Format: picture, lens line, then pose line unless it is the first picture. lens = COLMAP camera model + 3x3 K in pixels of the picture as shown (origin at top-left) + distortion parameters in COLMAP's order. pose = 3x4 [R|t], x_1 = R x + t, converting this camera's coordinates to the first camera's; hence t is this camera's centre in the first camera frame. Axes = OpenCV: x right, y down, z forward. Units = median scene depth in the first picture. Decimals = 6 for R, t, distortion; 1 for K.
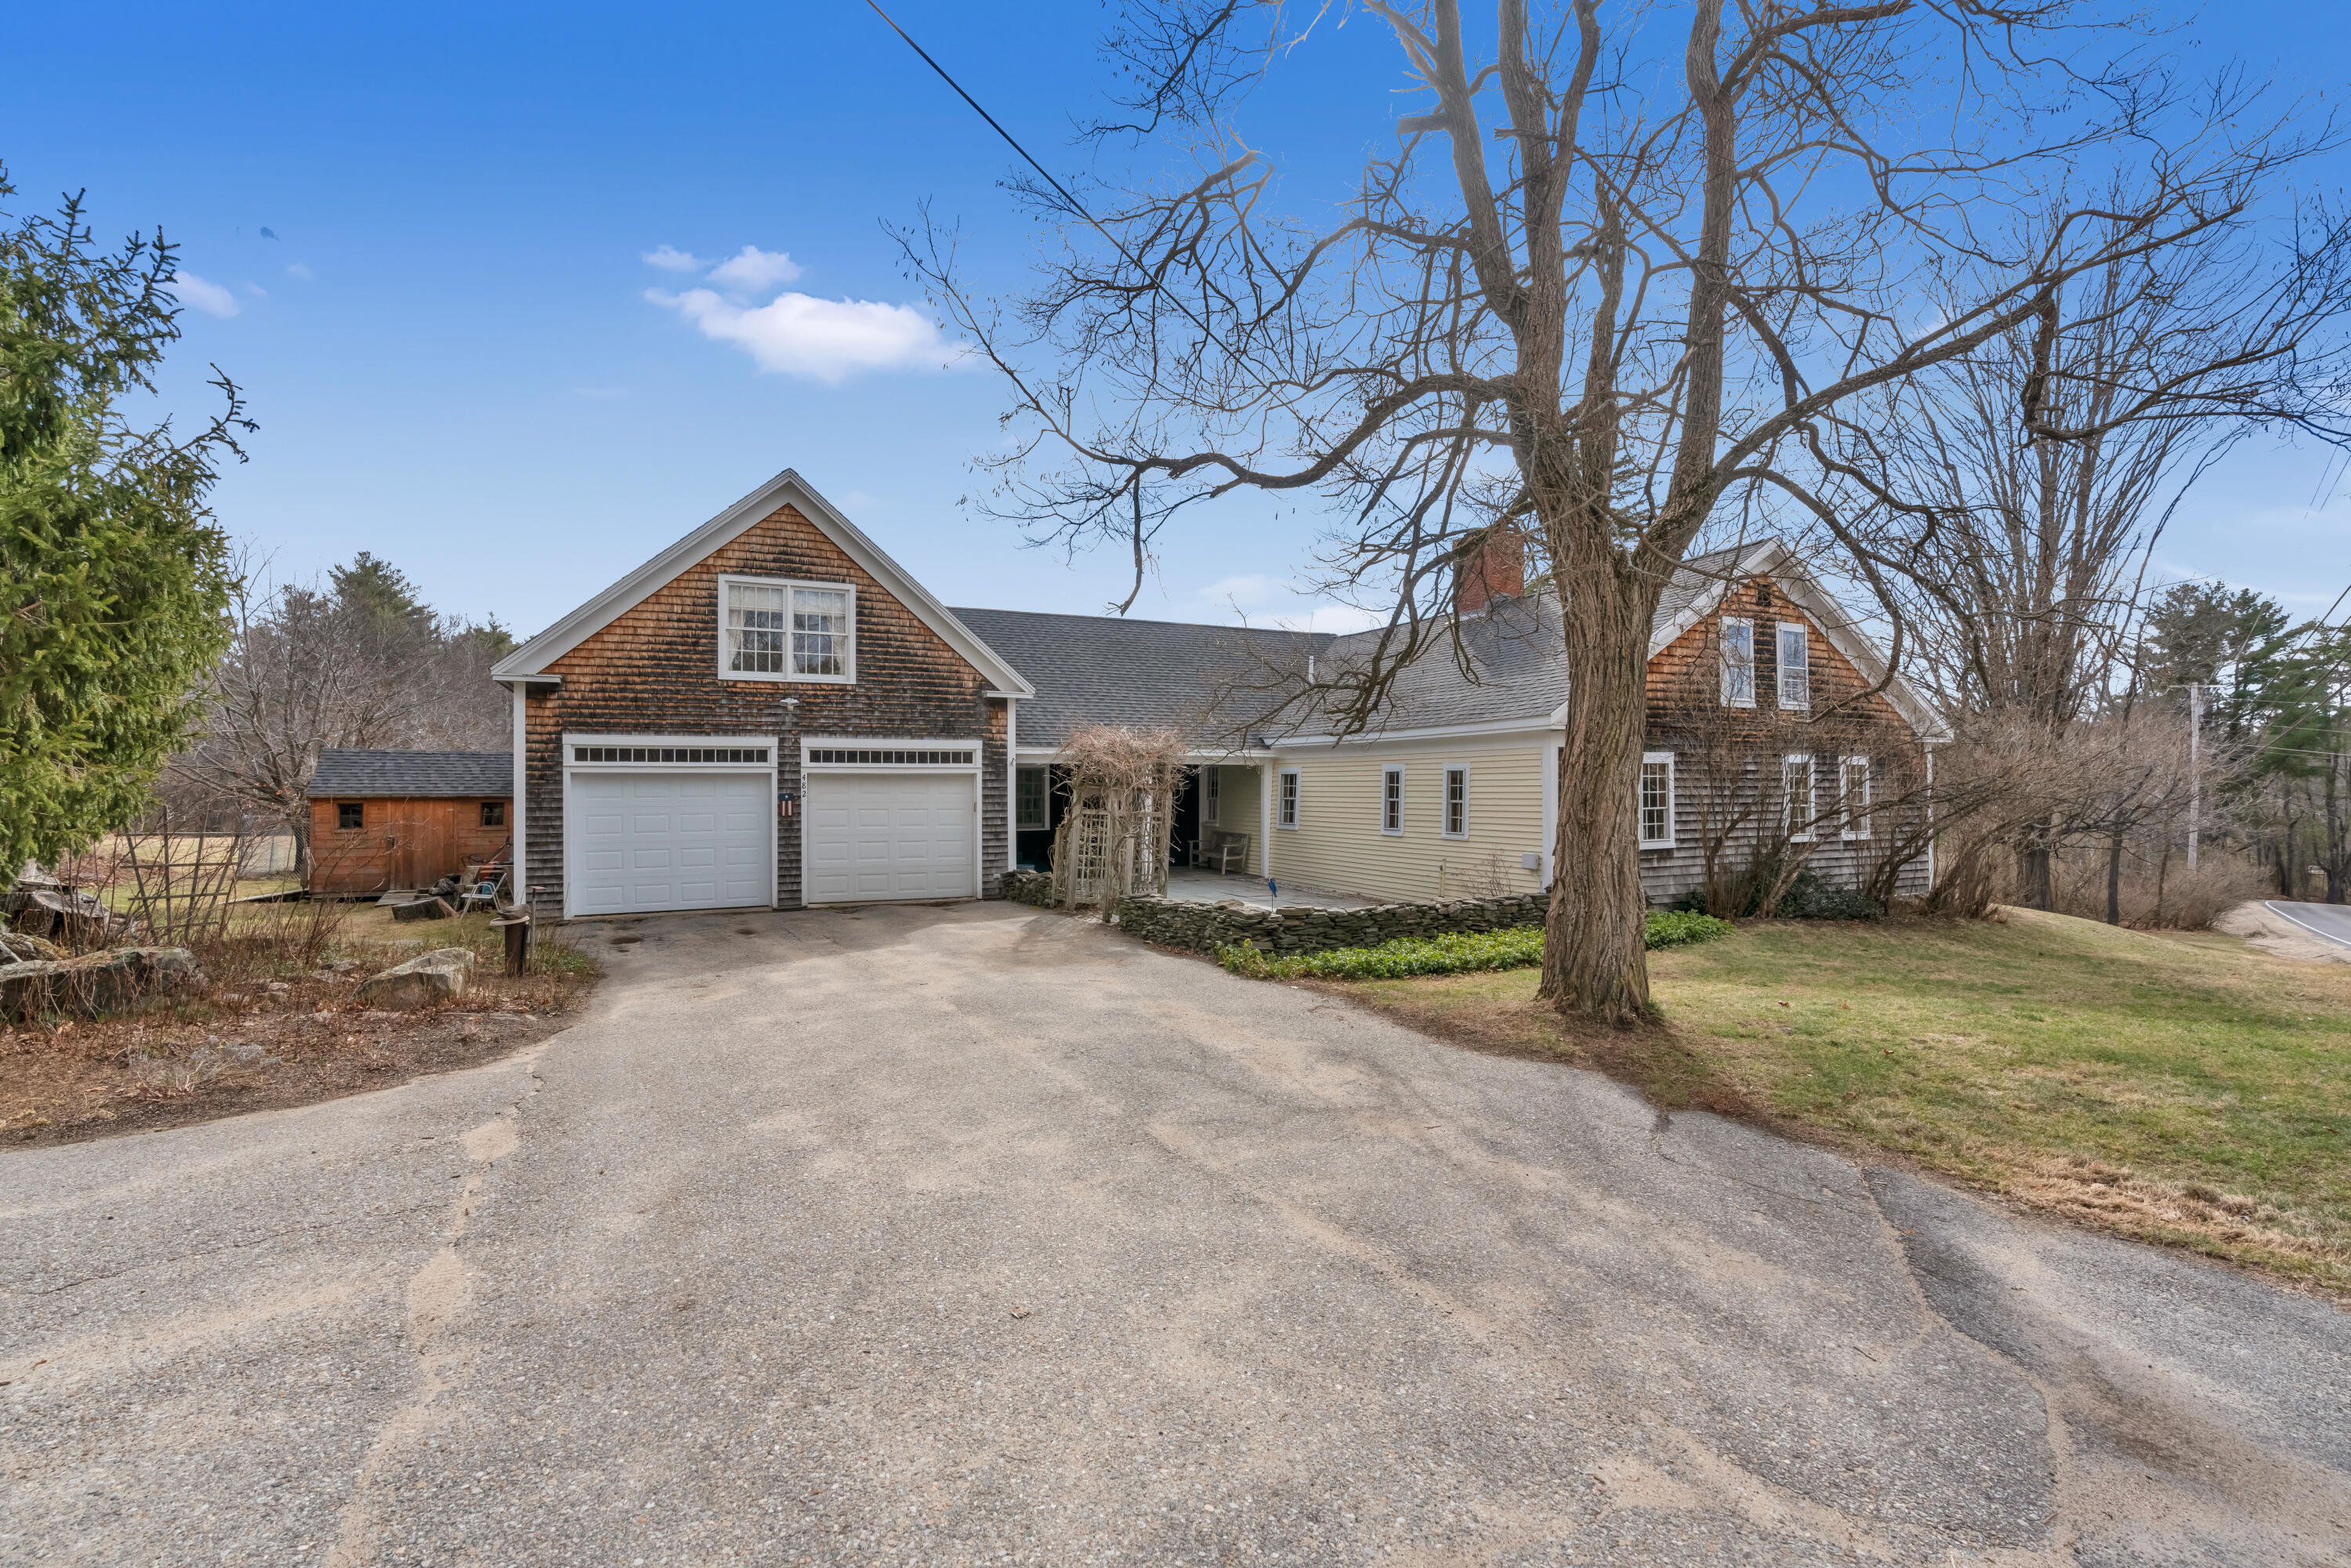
lens RADIAL K [[1062.4, 0, 1175.2], [0, 1062.4, 790.1], [0, 0, 1]] dist [-0.005672, 0.002153]
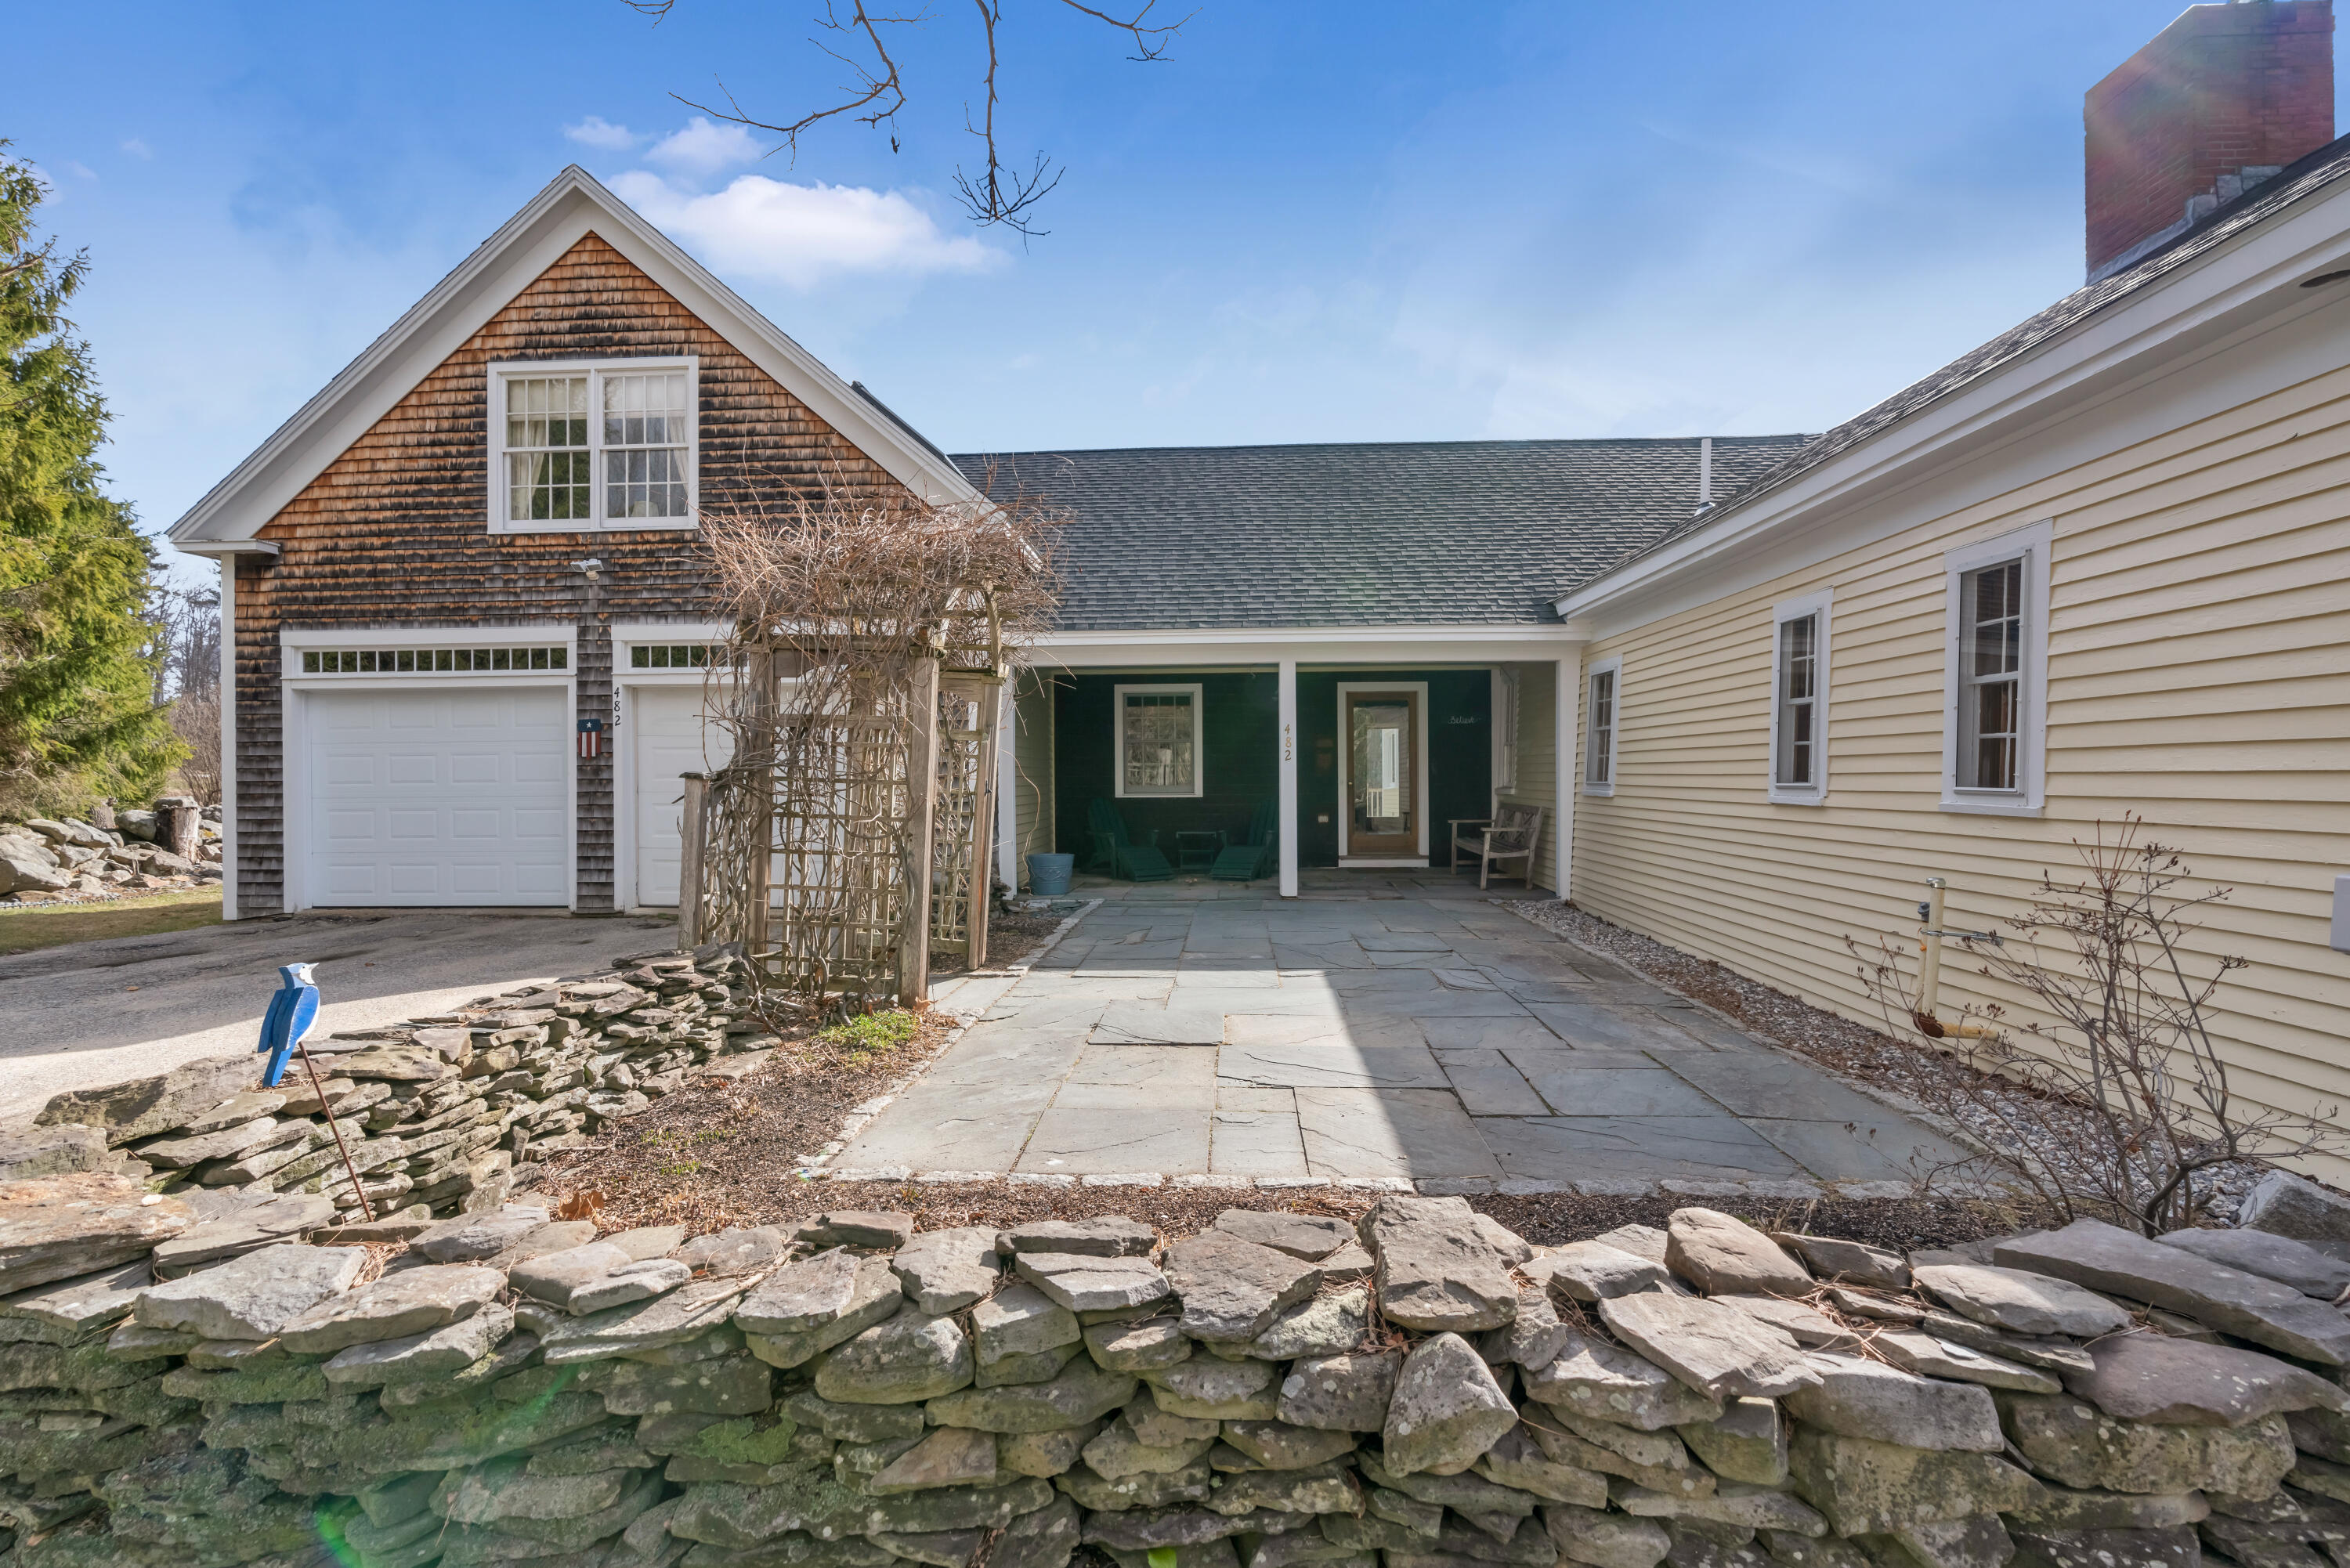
lens RADIAL K [[1061.9, 0, 1170.4], [0, 1061.9, 780.6], [0, 0, 1]] dist [-0.005672, 0.002153]
pose [[0.870149, 0.000839, -0.492787, 0.215597], [0.001054, 0.999993, 0.003564, 0.036452], [0.492787, -0.003621, 0.870143, 0.659999]]
